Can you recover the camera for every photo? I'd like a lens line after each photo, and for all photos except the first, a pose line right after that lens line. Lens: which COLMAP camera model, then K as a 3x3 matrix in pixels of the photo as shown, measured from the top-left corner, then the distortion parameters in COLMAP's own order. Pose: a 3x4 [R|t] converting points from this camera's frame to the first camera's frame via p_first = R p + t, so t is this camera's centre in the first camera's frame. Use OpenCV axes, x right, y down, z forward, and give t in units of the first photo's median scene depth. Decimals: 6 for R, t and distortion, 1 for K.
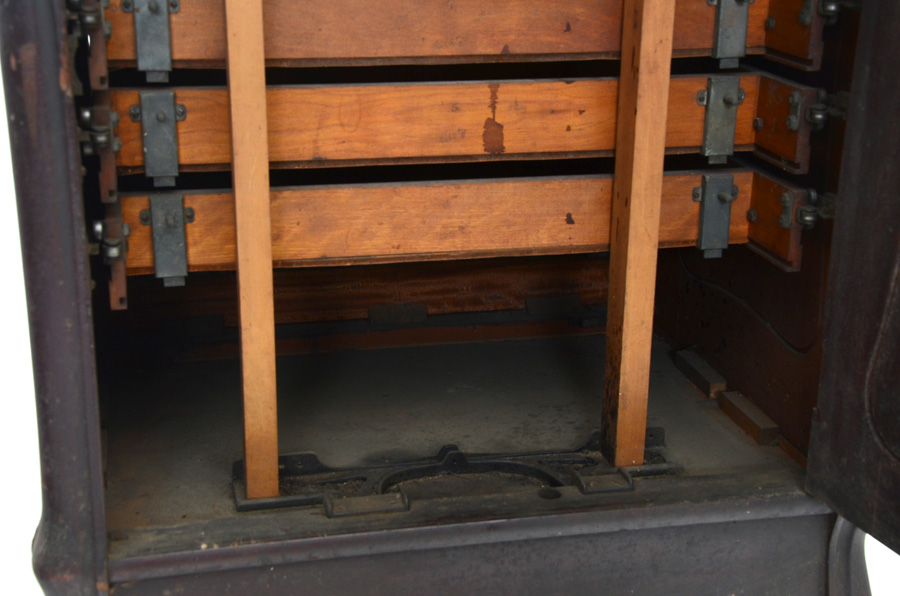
lens RADIAL K [[1373.3, 0, 449.9], [0, 1373.3, 303.0], [0, 0, 1]] dist [0.168386, 0.000000]
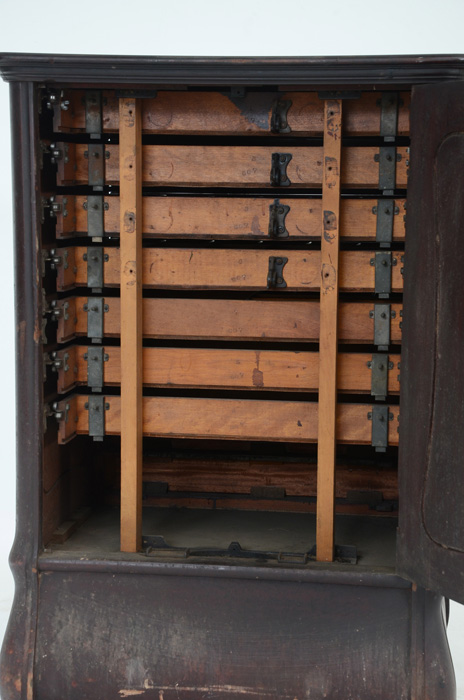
lens RADIAL K [[1392.4, 0, 229.6], [0, 1392.4, 352.3], [0, 0, 1]] dist [0.366162, 0.000000]
pose [[0.937957, 0.041442, -0.344267, 0.693098], [-0.108332, 0.978158, -0.177401, 0.206048], [0.329396, 0.203689, 0.921959, -0.878713]]
